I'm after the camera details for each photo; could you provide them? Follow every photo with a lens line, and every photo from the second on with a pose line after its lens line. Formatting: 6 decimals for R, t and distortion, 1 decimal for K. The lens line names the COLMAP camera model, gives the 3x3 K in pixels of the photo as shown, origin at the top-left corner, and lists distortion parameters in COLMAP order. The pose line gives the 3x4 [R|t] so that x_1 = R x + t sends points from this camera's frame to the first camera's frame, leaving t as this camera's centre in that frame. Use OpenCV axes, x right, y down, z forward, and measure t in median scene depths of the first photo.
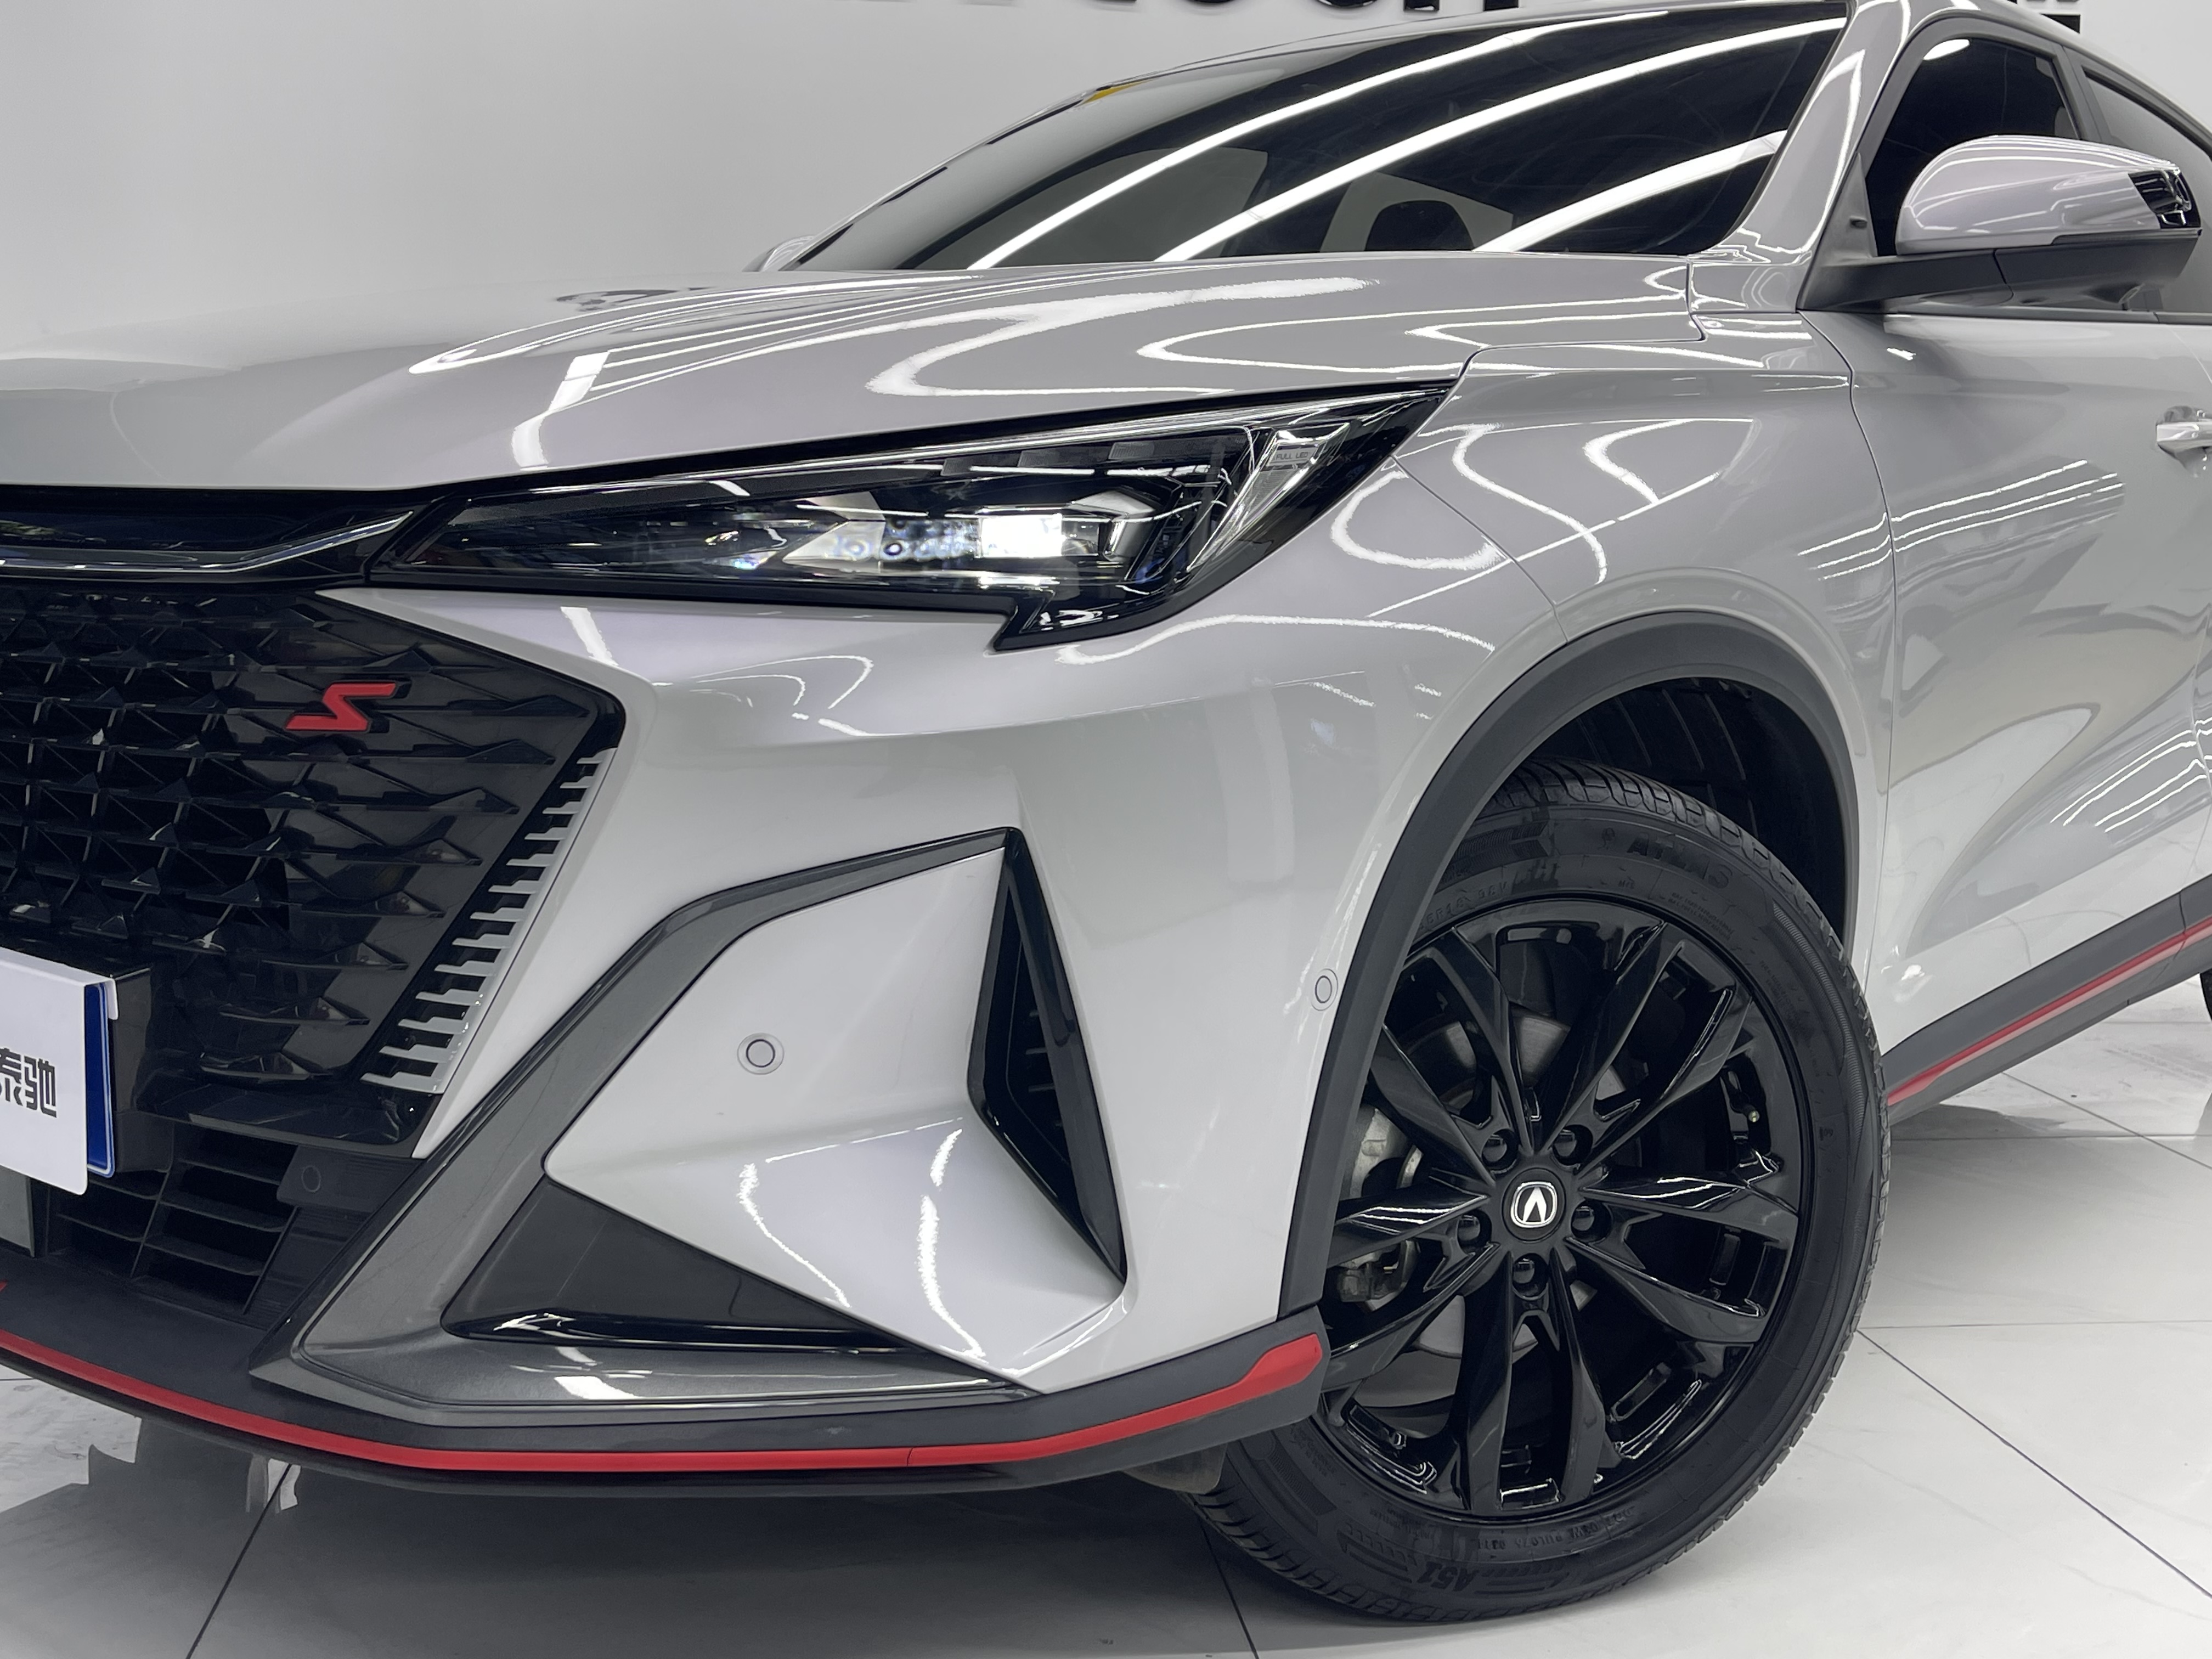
lens RADIAL K [[2308.4, 0, 1097.6], [0, 2308.4, 837.7], [0, 0, 1]] dist [0.030329, 0.000000]
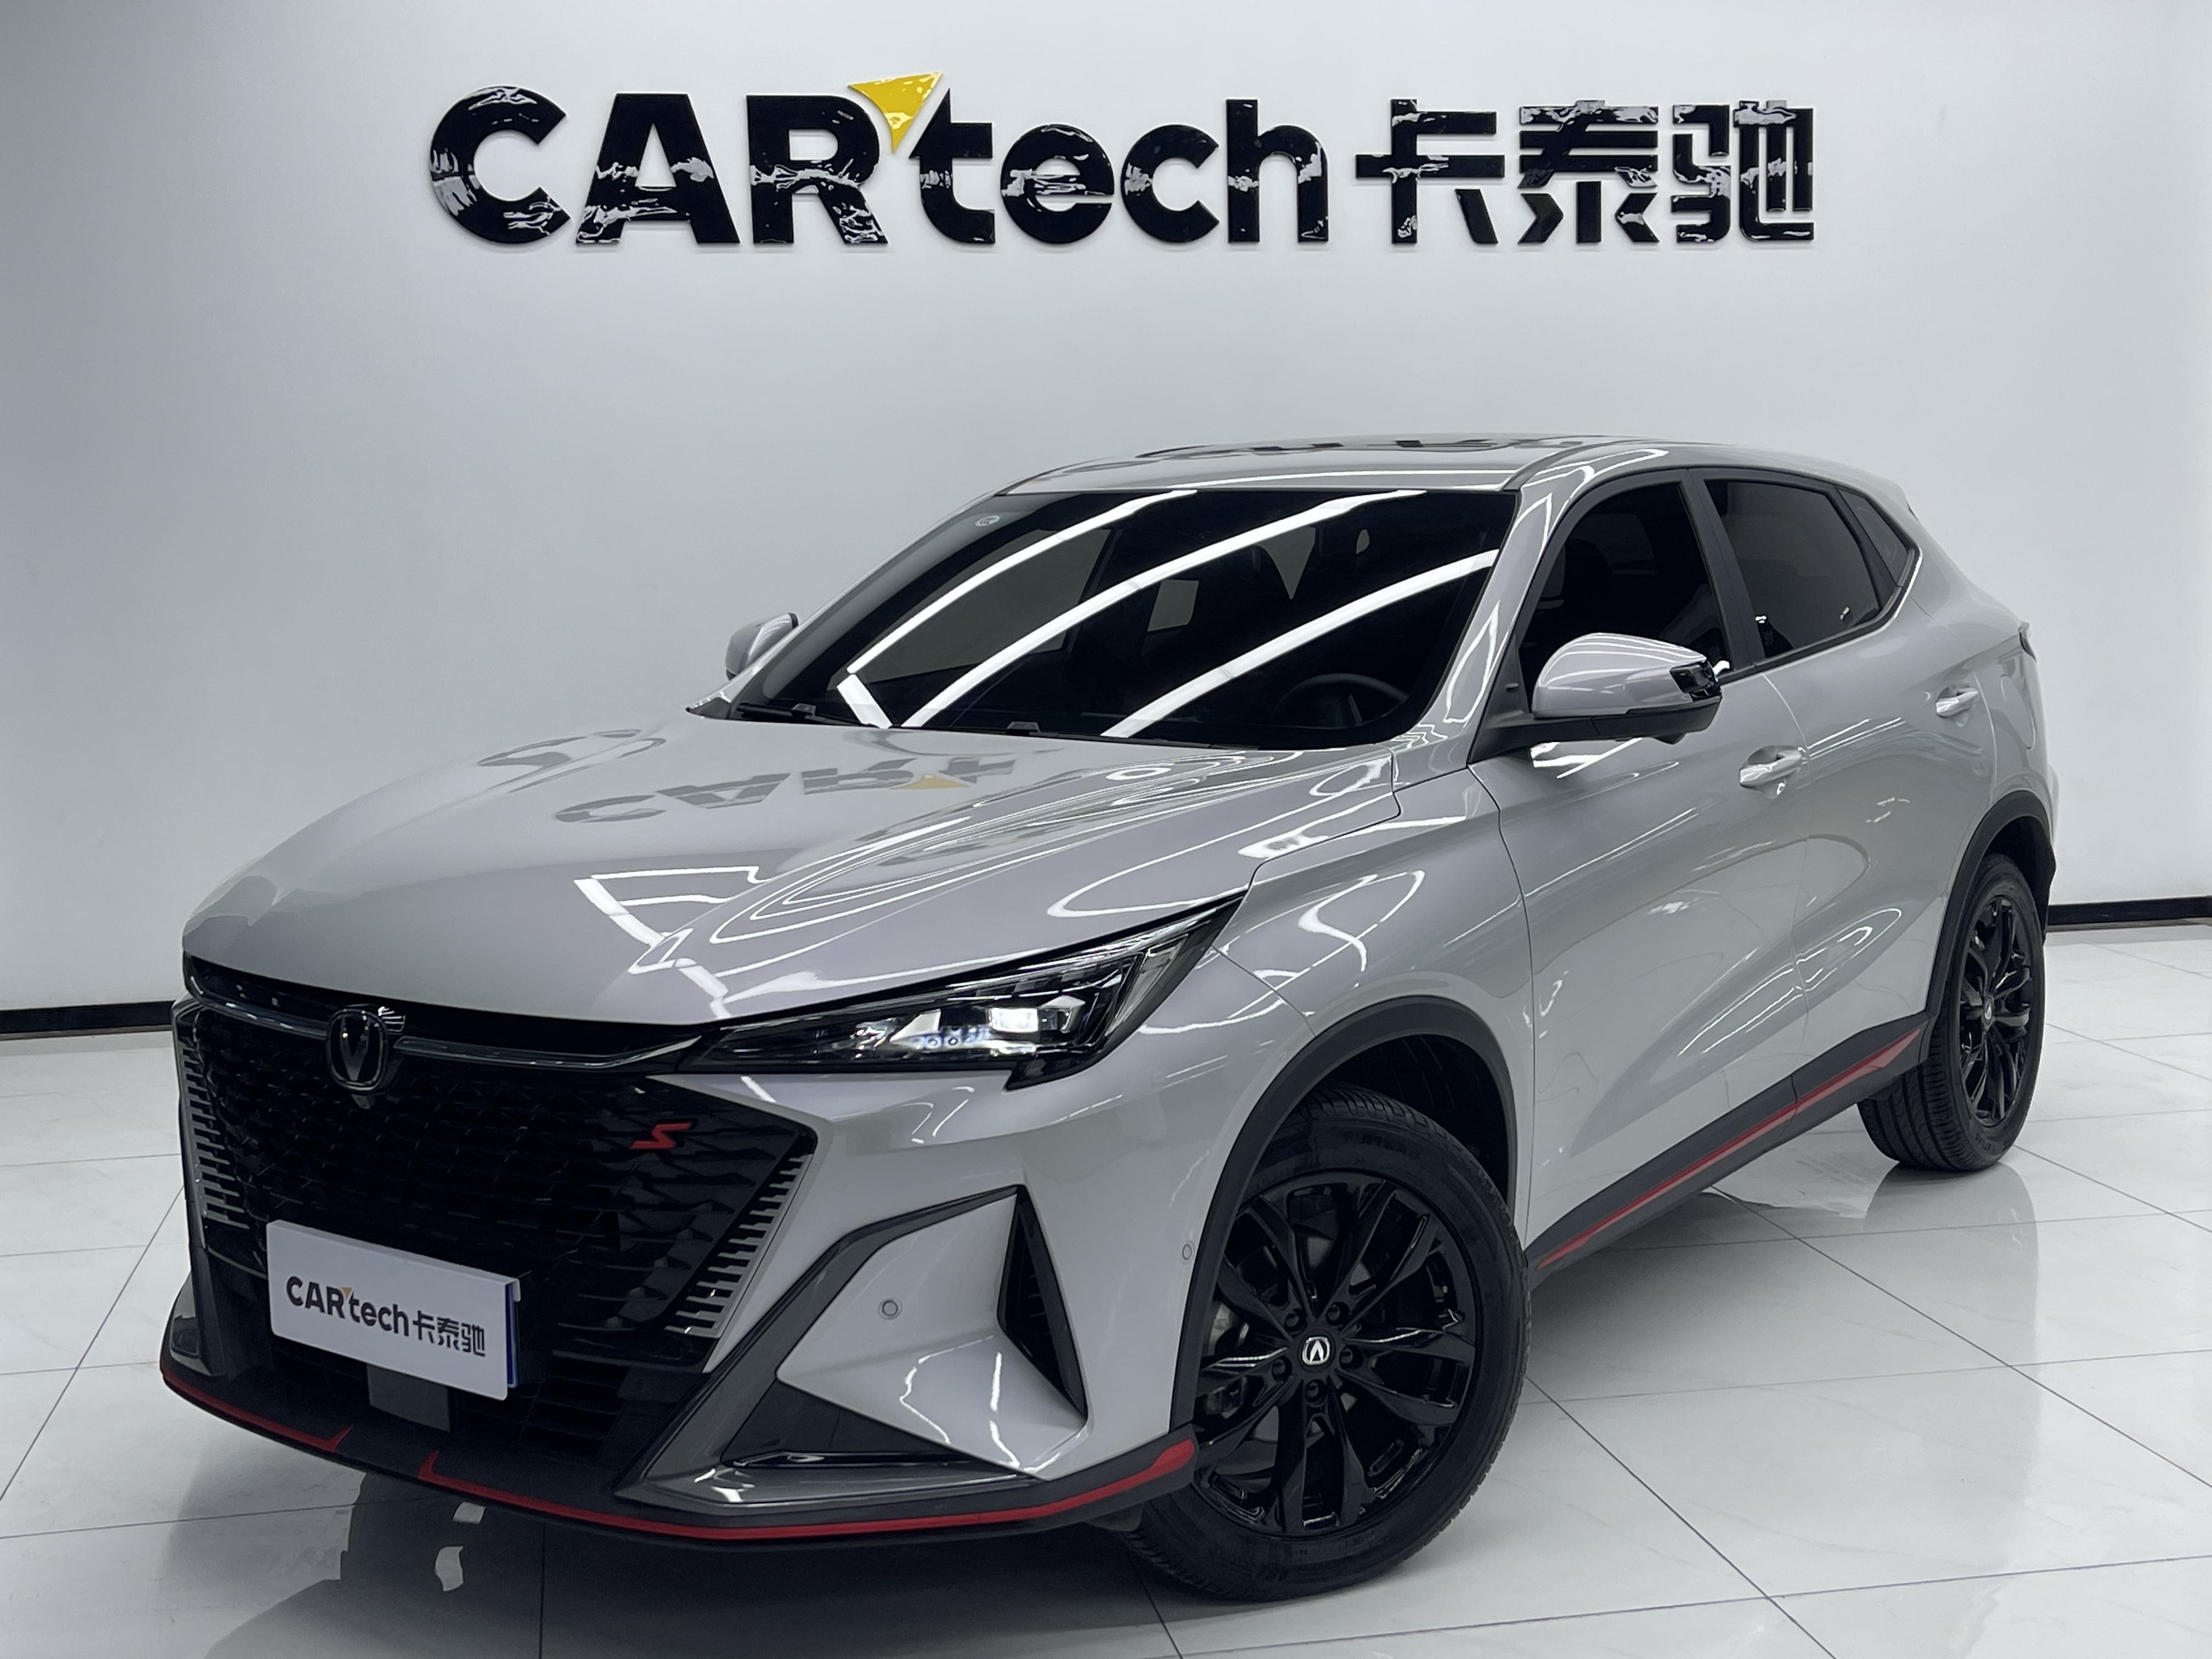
lens RADIAL K [[2624.8, 0, 1097.2], [0, 2624.8, 813.2], [0, 0, 1]] dist [0.077035, 0.000000]
pose [[0.997366, -0.041224, 0.059680, -0.076979], [0.041352, 0.999144, -0.000903, -0.260657], [-0.059592, 0.003368, 0.998217, -1.000425]]
